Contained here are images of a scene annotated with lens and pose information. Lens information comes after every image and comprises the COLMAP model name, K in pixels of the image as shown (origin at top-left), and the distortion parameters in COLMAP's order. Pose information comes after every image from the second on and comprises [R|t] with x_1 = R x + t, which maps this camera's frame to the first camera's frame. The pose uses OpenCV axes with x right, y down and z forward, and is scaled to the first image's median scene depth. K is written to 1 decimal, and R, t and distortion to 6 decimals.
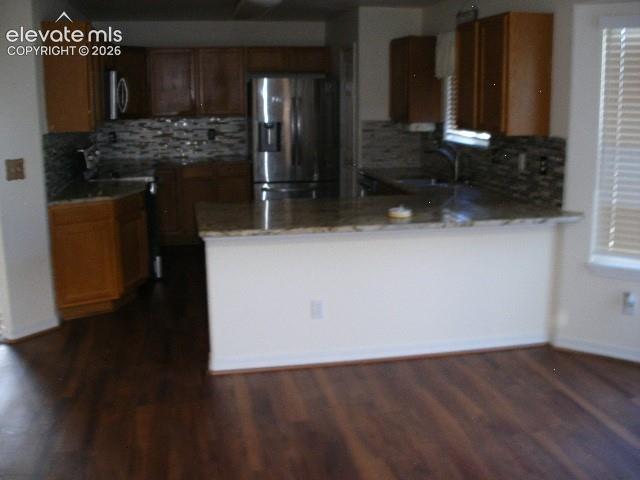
lens RADIAL K [[687.9, 0, 317.9], [0, 687.9, 238.9], [0, 0, 1]] dist [-0.146605, 0.000000]
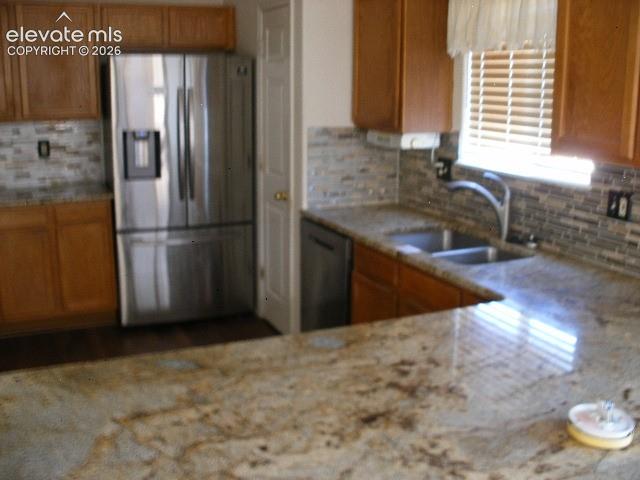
lens RADIAL K [[687.9, 0, 323.2], [0, 687.9, 233.6], [0, 0, 1]] dist [-0.146605, 0.000000]
pose [[0.974795, -0.037805, 0.219874, -0.053572], [0.036614, 0.999284, 0.009490, -0.086261], [-0.220076, -0.001200, 0.975482, 0.419247]]
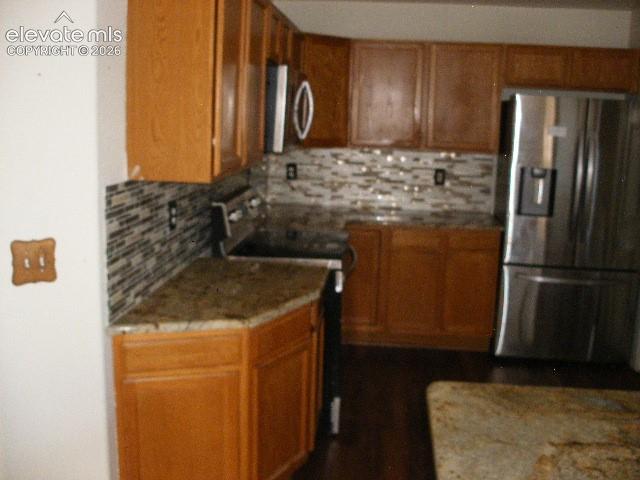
lens RADIAL K [[687.9, 0, 313.1], [0, 687.9, 237.3], [0, 0, 1]] dist [-0.146605, 0.000000]
pose [[0.953923, 0.086985, -0.287165, -0.091650], [-0.095866, 0.995249, -0.016983, -0.085444], [0.284324, 0.043729, 0.957731, 0.399806]]
